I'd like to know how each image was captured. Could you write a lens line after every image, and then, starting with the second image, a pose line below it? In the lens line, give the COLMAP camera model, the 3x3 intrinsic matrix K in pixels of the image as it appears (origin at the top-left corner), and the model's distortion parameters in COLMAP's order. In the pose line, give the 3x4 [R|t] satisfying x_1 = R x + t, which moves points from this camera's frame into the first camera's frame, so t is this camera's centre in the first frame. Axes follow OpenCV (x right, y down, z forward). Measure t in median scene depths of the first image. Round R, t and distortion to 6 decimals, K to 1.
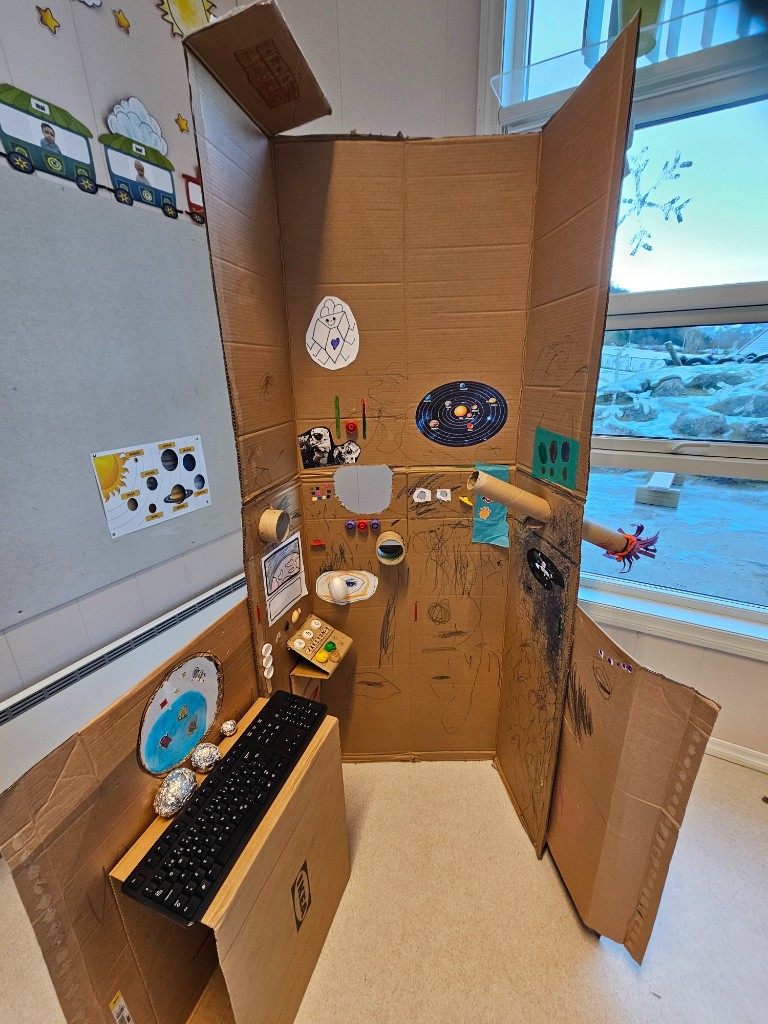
lens RADIAL K [[413.4, 0, 385.3], [0, 413.4, 509.5], [0, 0, 1]] dist [-0.001294, -0.000003]
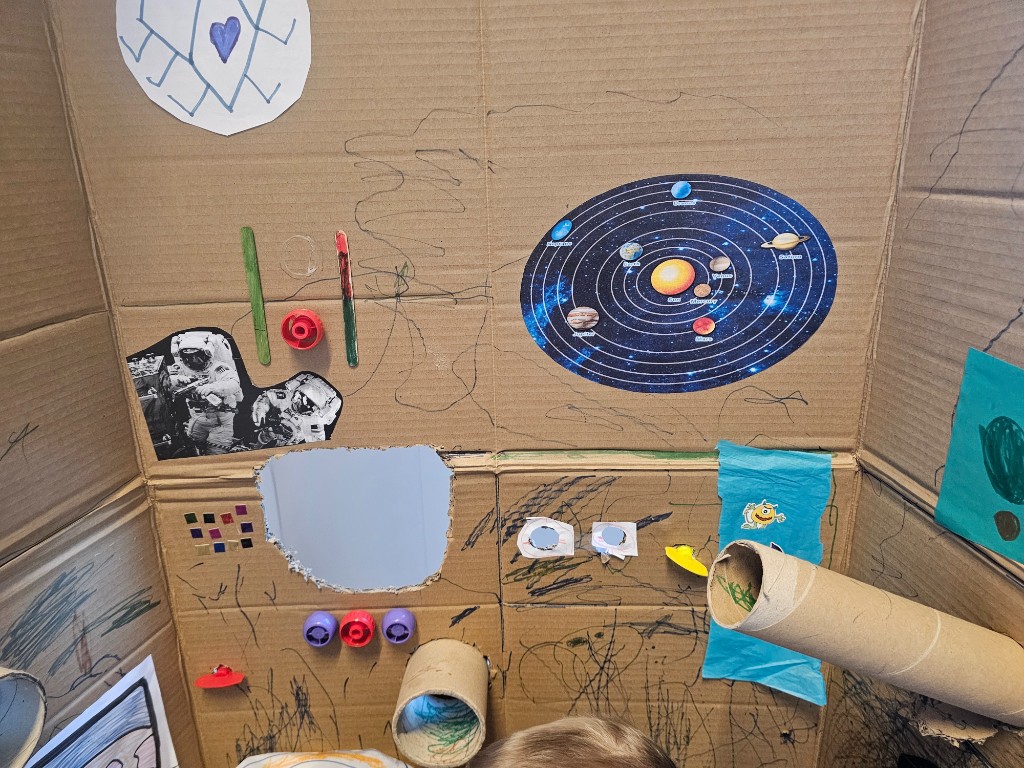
lens RADIAL K [[695.8, 0, 510.2], [0, 695.8, 385.4], [0, 0, 1]] dist [0.026438, -0.005208]
pose [[1.000000, -0.000877, -0.000270, 0.064659], [0.000877, 0.999999, -0.000716, -0.155362], [0.000270, 0.000716, 1.000000, 0.488167]]
